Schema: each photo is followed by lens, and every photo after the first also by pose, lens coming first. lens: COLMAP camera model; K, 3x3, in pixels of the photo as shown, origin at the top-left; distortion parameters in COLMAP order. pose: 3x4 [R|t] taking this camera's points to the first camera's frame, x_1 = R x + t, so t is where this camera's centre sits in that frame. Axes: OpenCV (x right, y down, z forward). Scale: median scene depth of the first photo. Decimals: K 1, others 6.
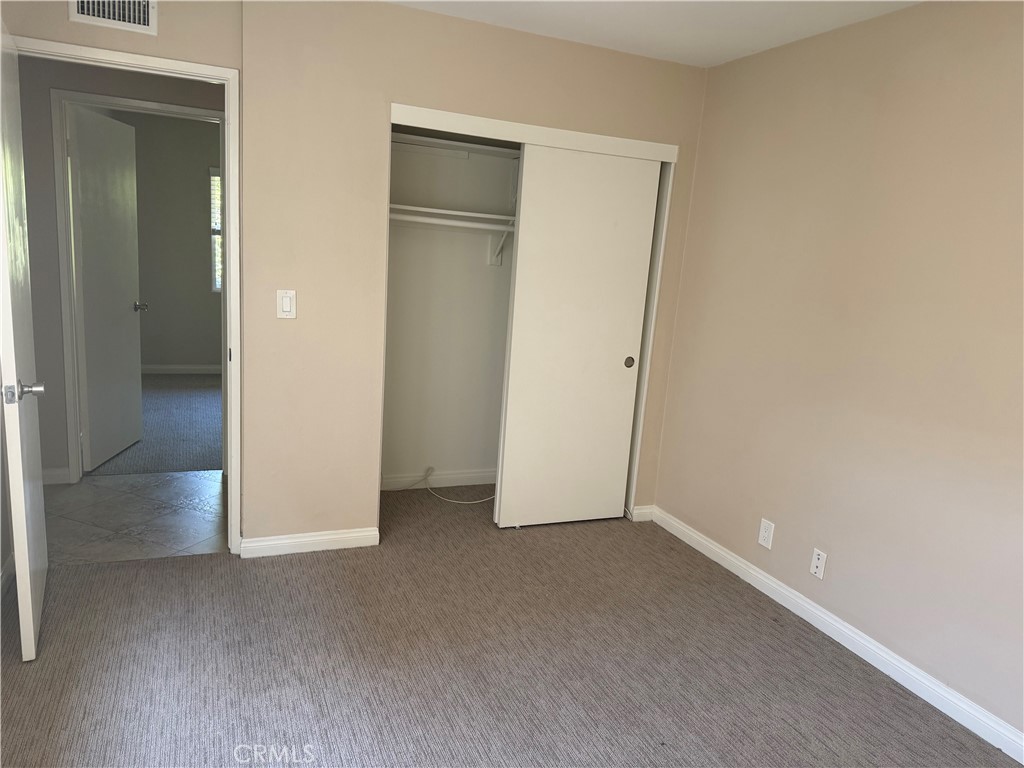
lens RADIAL K [[713.6, 0, 498.6], [0, 713.6, 385.1], [0, 0, 1]] dist [0.068237, -0.074262]
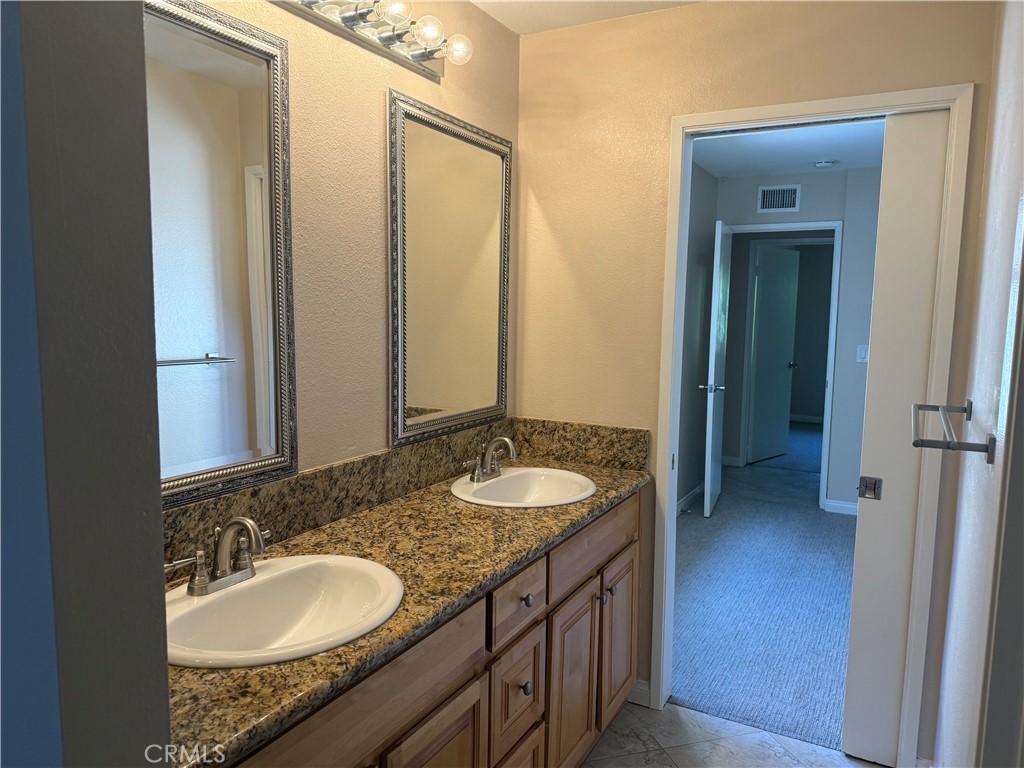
lens RADIAL K [[713.6, 0, 498.6], [0, 713.6, 385.1], [0, 0, 1]] dist [0.068237, -0.074262]
pose [[0.623210, 0.024468, -0.781672, 0.470086], [-0.117398, 0.991111, -0.062575, 0.156332], [0.773193, 0.130764, 0.620543, -0.639538]]
